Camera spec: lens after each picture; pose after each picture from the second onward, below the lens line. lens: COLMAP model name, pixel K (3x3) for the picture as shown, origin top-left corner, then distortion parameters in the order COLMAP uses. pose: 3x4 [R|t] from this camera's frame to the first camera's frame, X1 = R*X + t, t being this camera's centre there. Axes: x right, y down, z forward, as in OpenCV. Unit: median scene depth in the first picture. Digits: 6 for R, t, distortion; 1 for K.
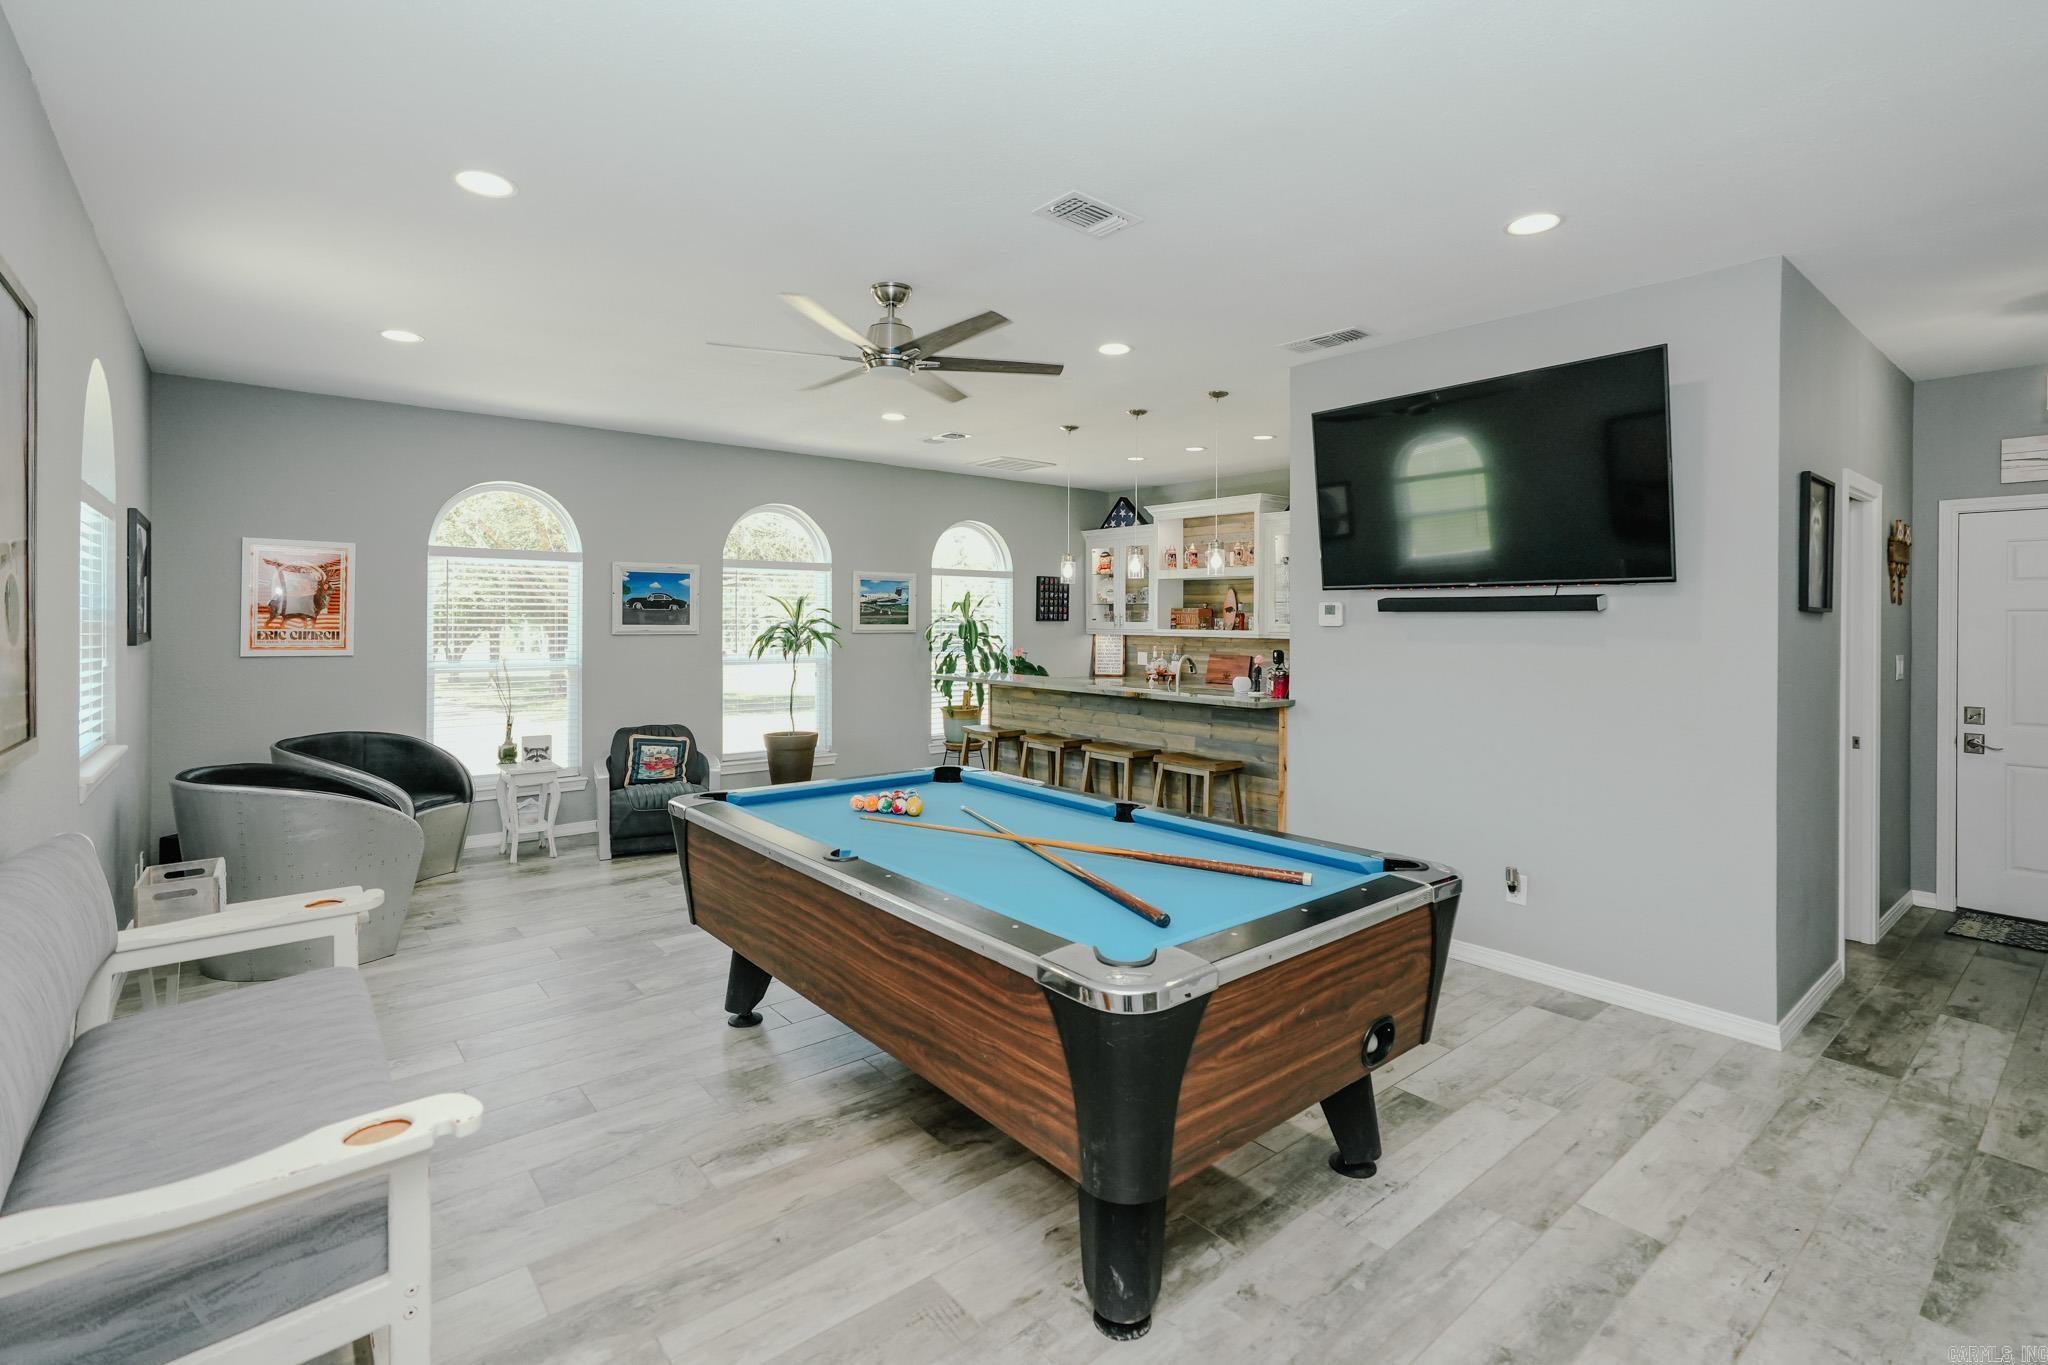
lens RADIAL K [[943.3, 0, 1021.8], [0, 943.3, 620.7], [0, 0, 1]] dist [0.000220, 0.000053]
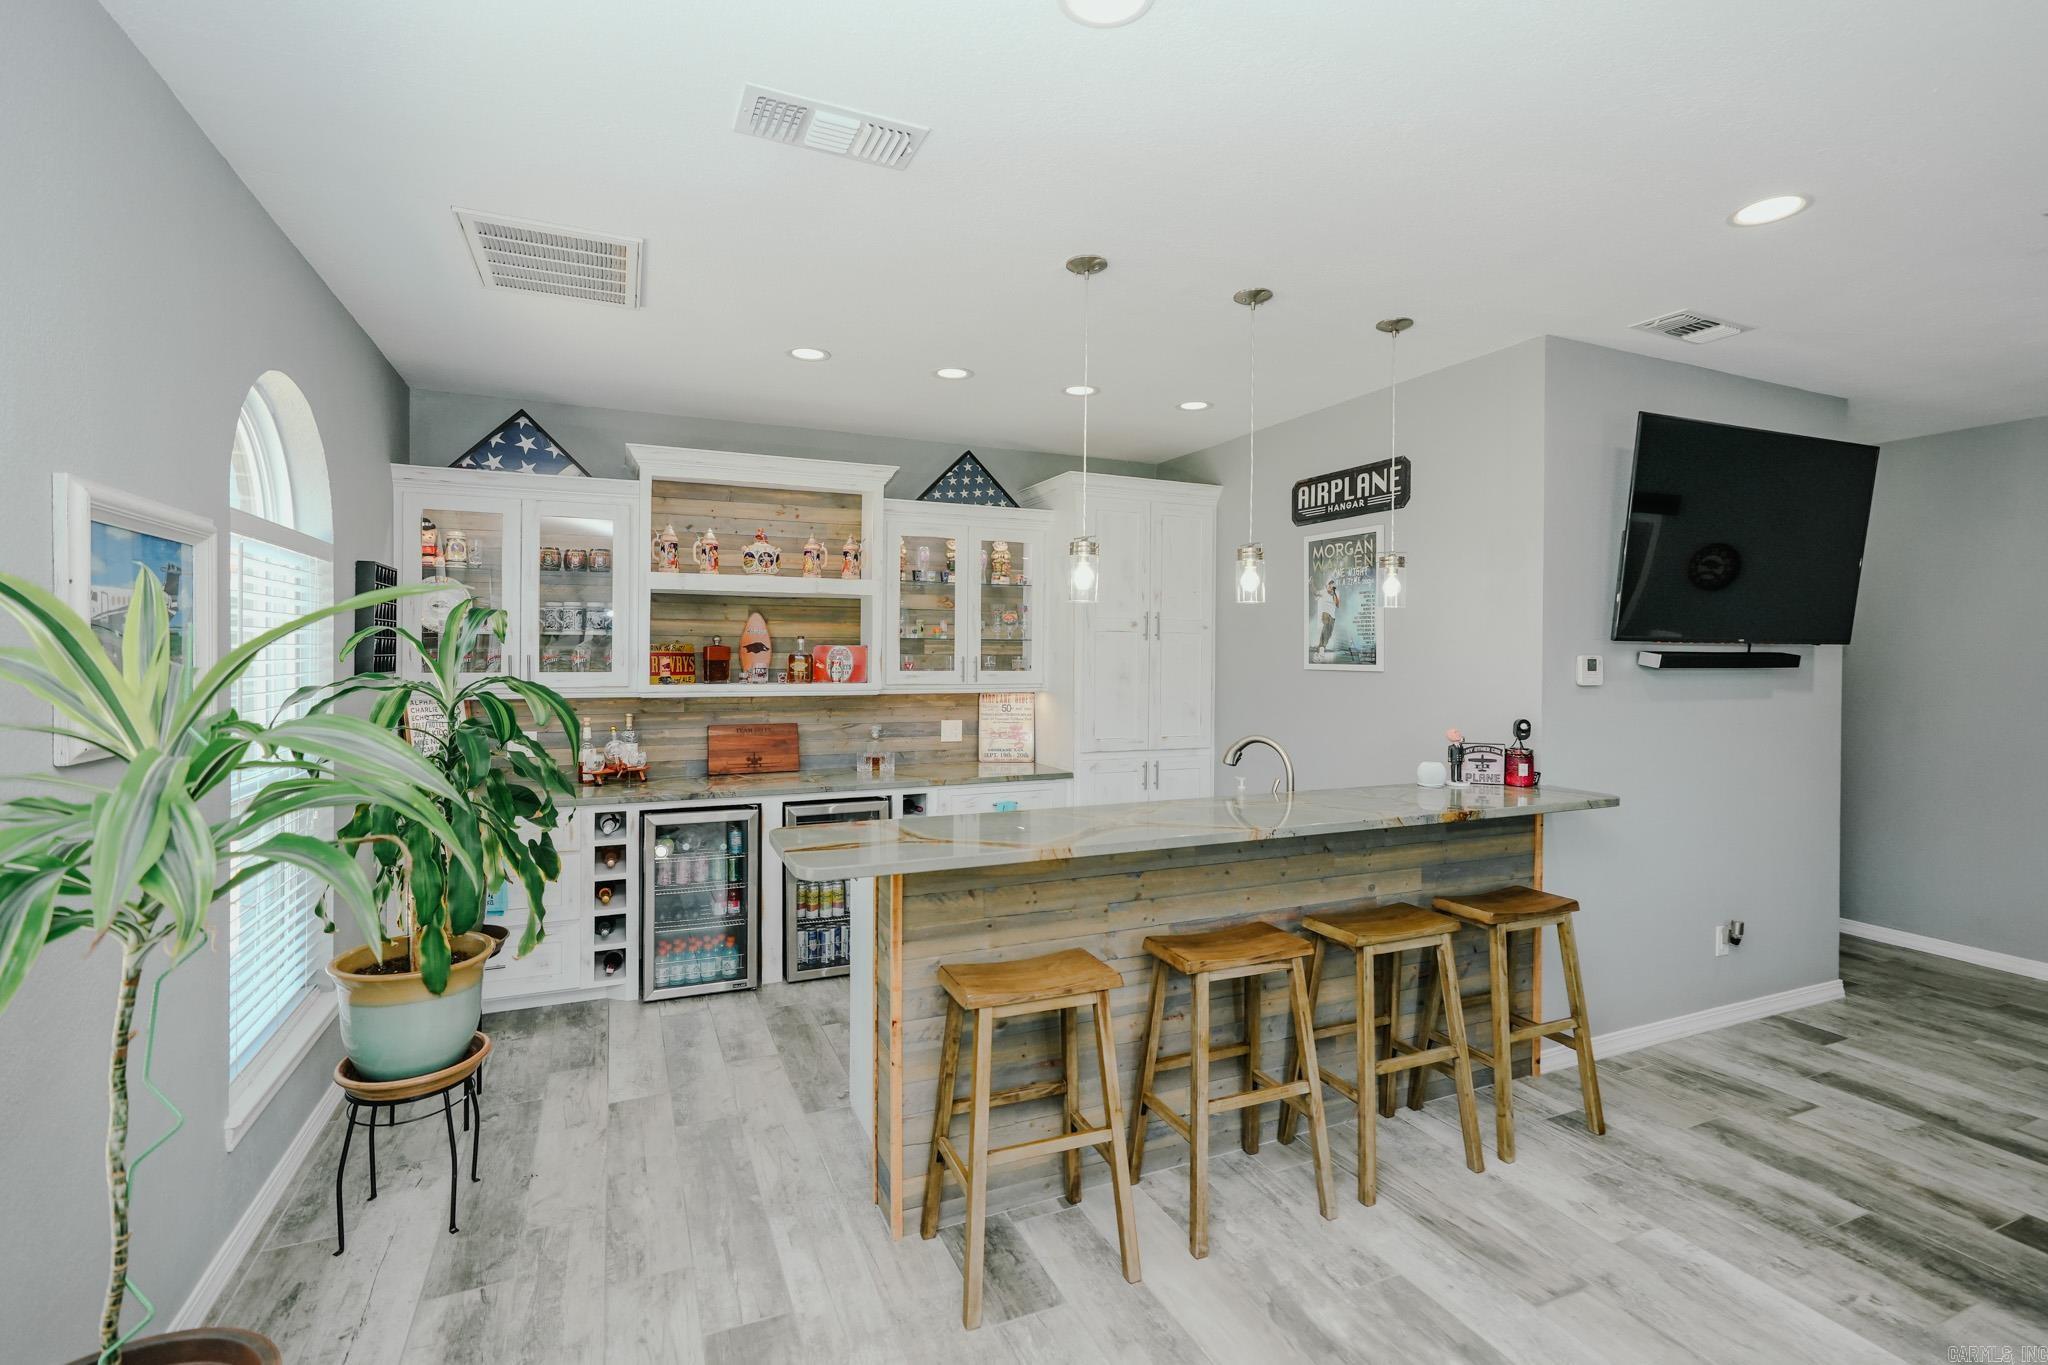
lens RADIAL K [[937.7, 0, 1037.0], [0, 937.7, 658.2], [0, 0, 1]] dist [-0.019763, 0.017556]
pose [[0.273510, -0.010424, 0.961813, -0.448363], [-0.003897, 0.999921, 0.011945, -0.020083], [-0.961861, -0.007015, 0.273447, 1.009291]]
